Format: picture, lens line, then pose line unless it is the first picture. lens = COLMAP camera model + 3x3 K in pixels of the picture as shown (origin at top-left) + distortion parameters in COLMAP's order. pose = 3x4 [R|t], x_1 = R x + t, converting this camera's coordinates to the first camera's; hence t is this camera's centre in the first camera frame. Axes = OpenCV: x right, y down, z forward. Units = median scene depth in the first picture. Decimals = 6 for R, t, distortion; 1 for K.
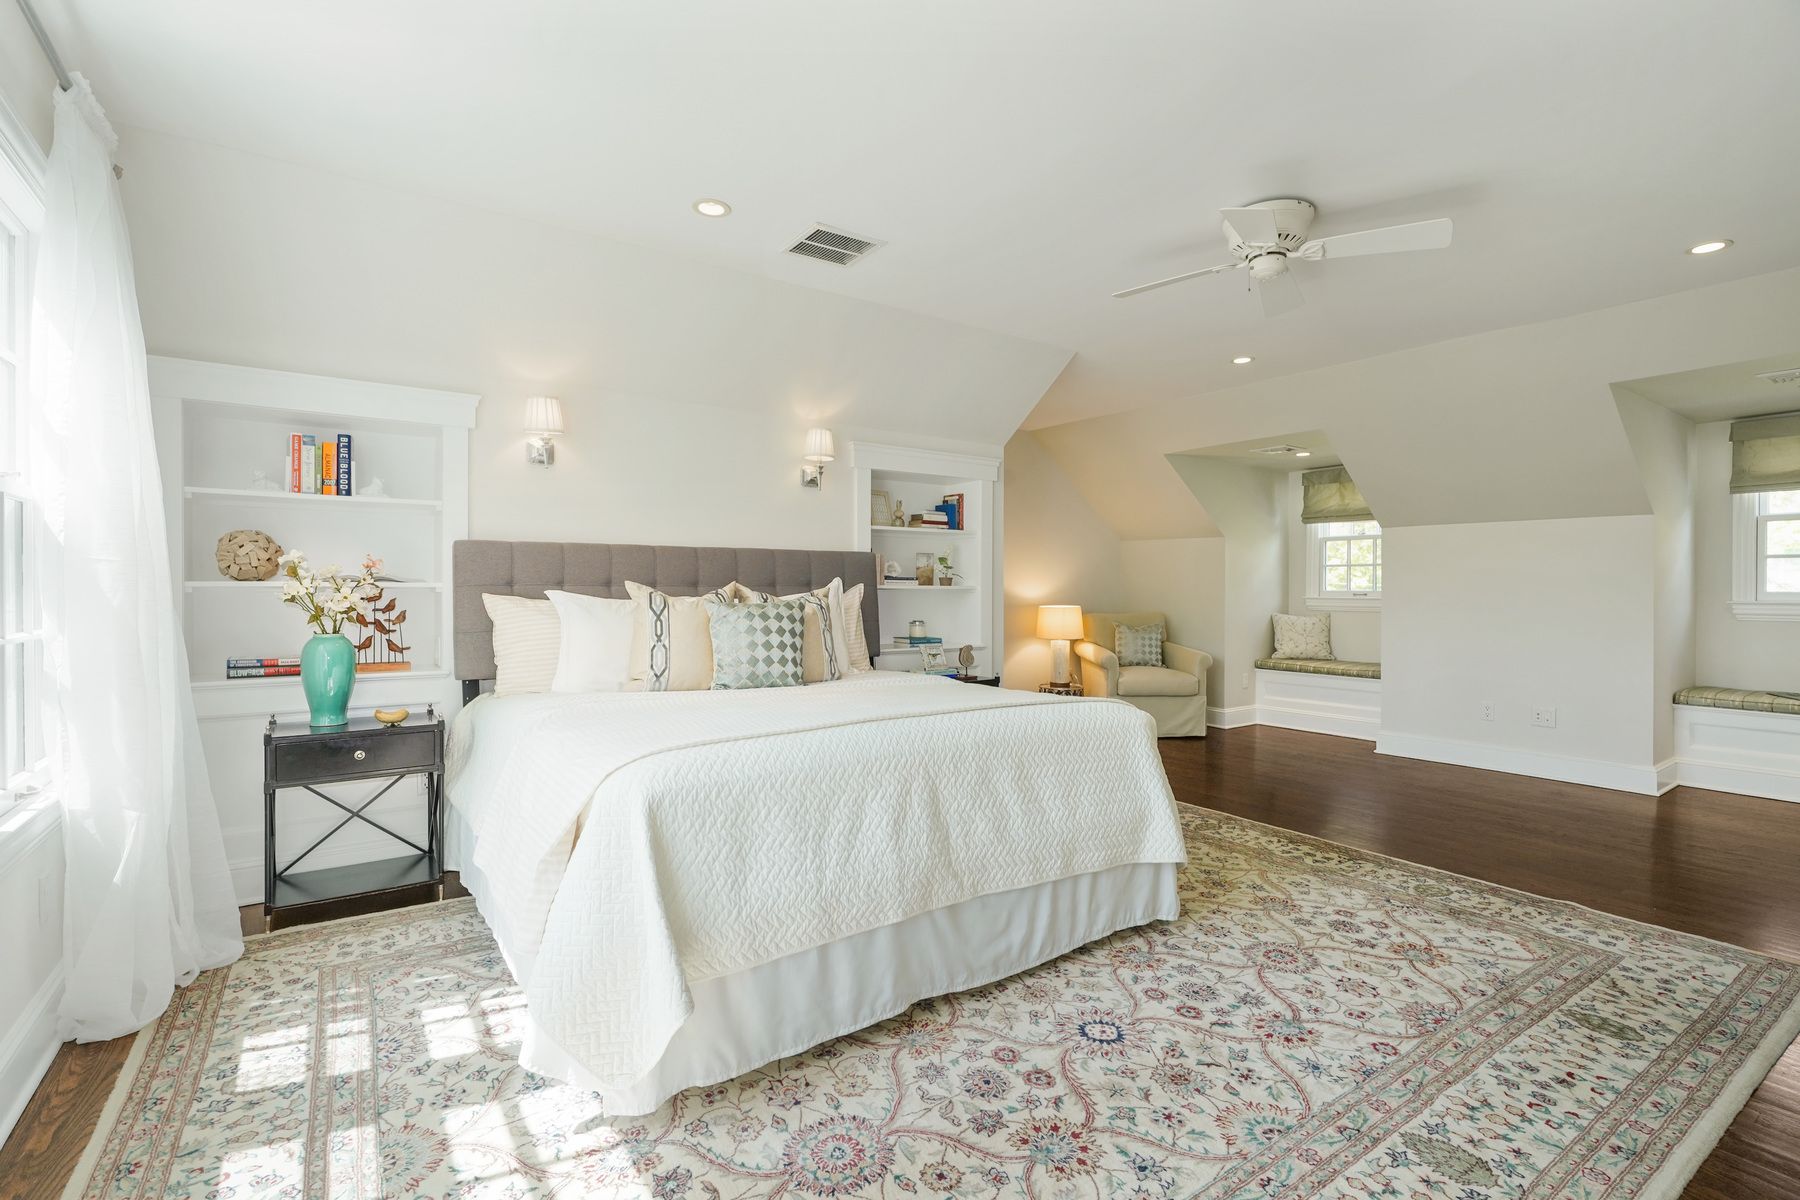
lens RADIAL K [[821.0, 0, 901.5], [0, 821.0, 592.7], [0, 0, 1]] dist [-0.007484, 0.001957]
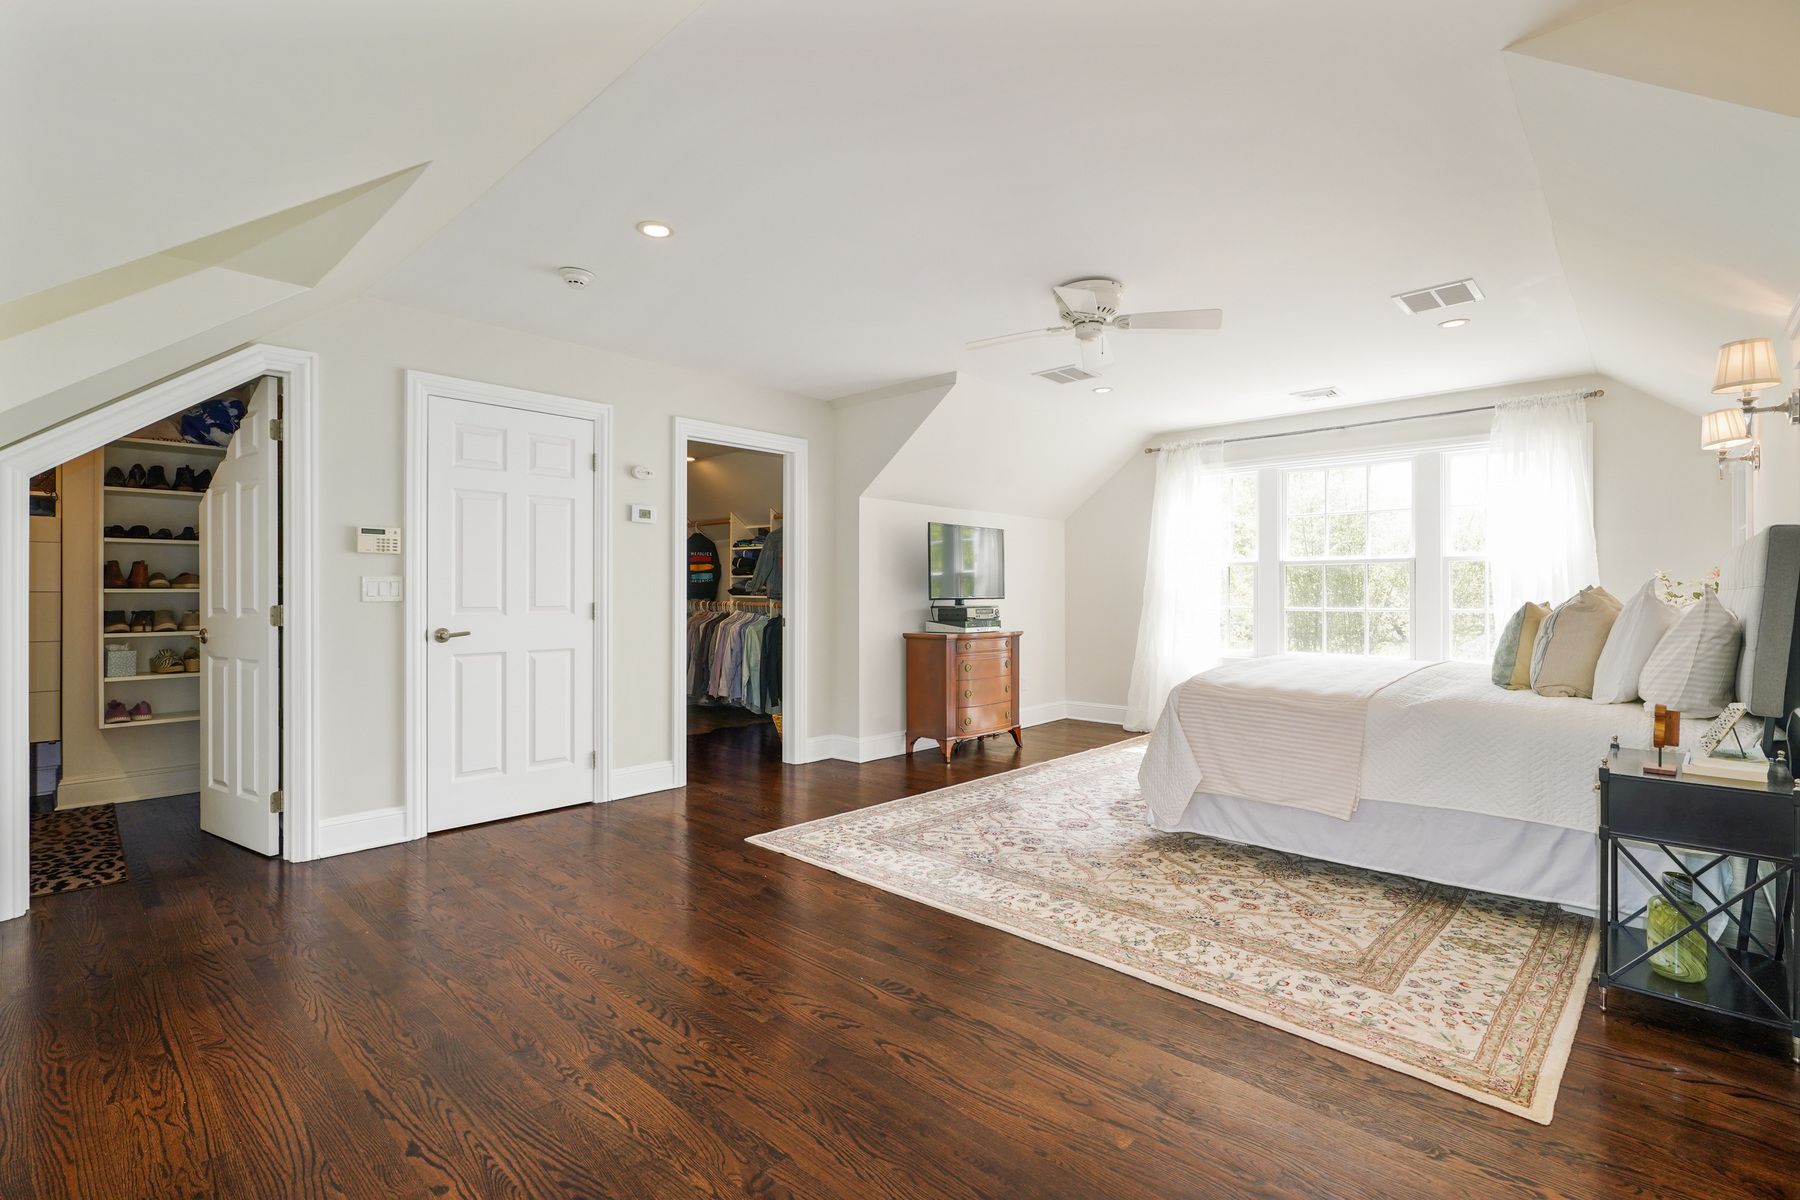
lens RADIAL K [[821.0, 0, 892.7], [0, 821.0, 590.1], [0, 0, 1]] dist [-0.007484, 0.001957]
pose [[-0.980725, -0.000542, -0.195391, 1.087885], [-0.000702, 0.999999, 0.000747, -0.009817], [0.195390, 0.000870, -0.980725, 2.402147]]
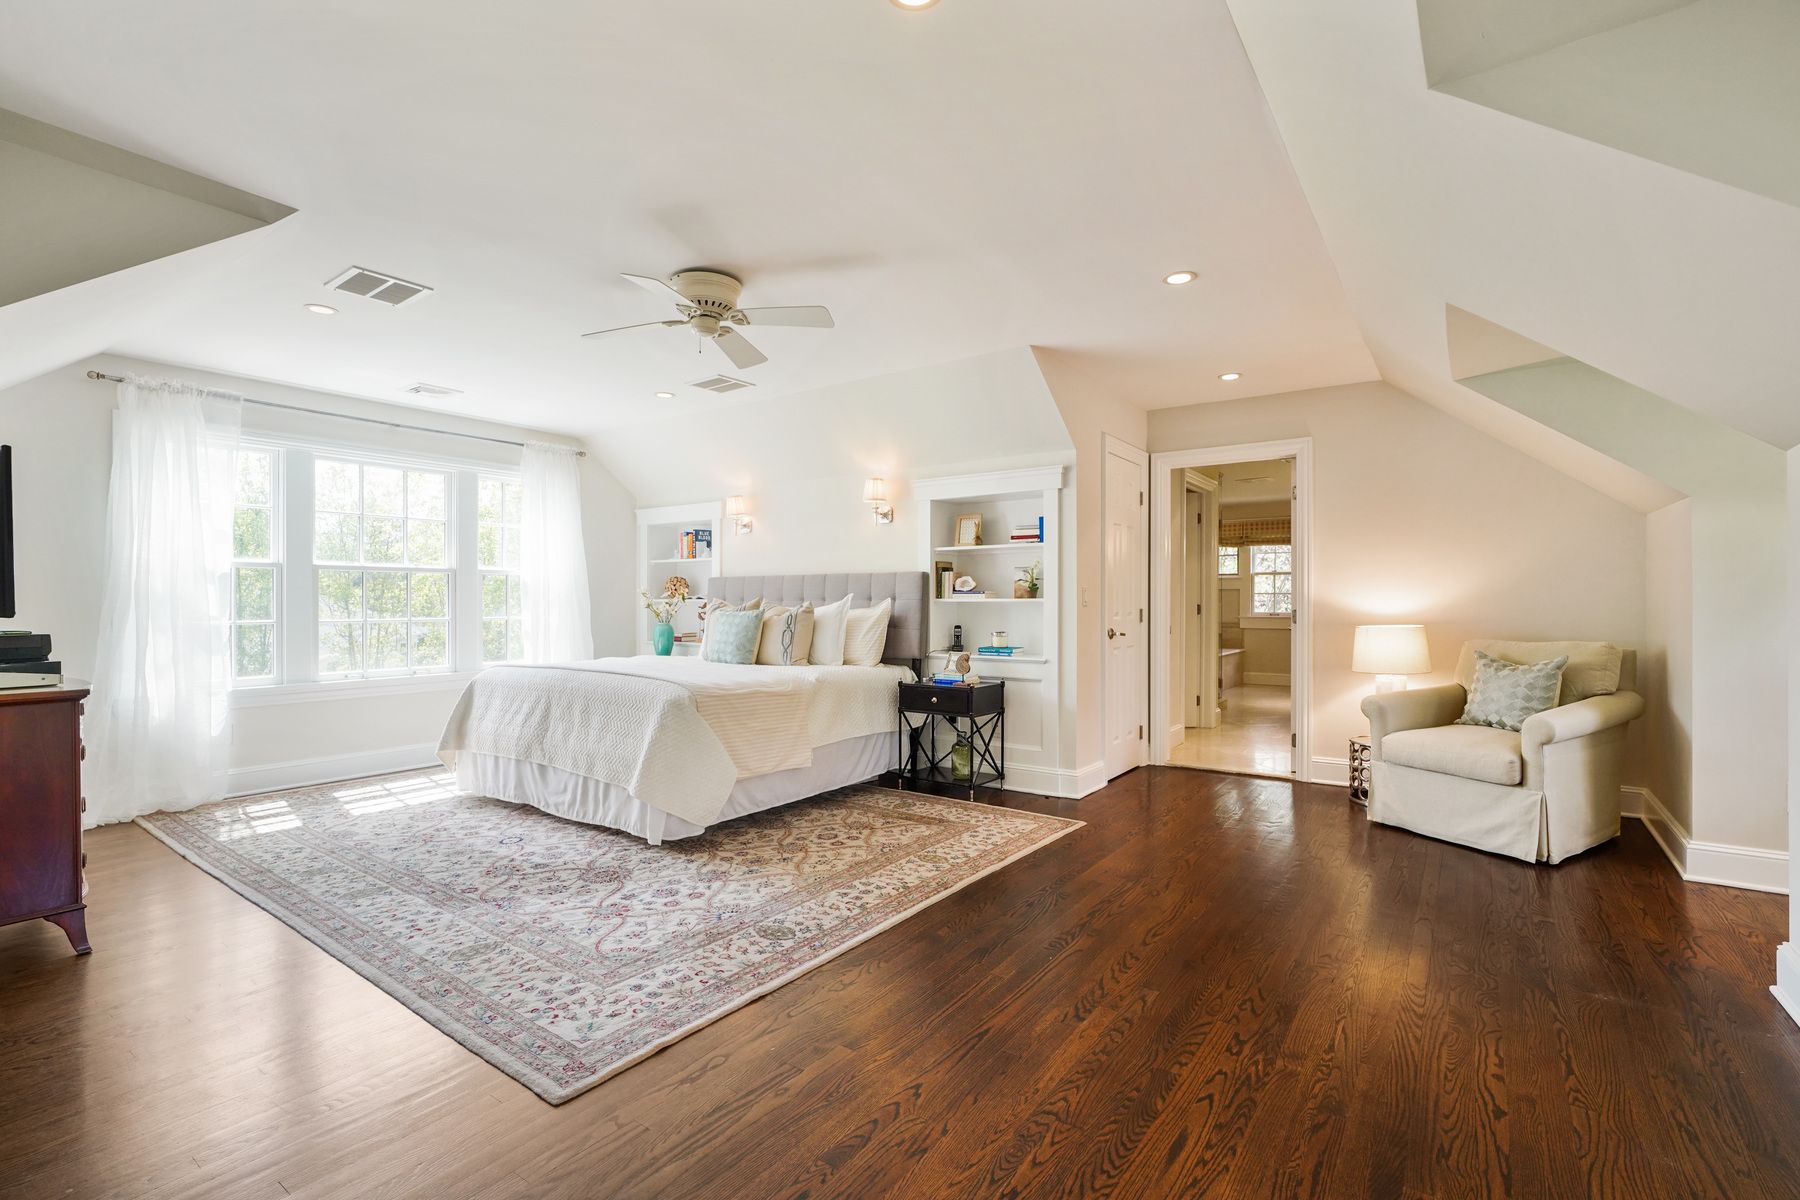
lens RADIAL K [[821.0, 0, 889.6], [0, 821.0, 605.5], [0, 0, 1]] dist [-0.007484, 0.001957]
pose [[0.324172, 0.002895, -0.945994, 1.827264], [-0.003127, 0.999993, 0.001988, -0.002943], [0.945993, 0.002314, 0.324178, 0.968823]]
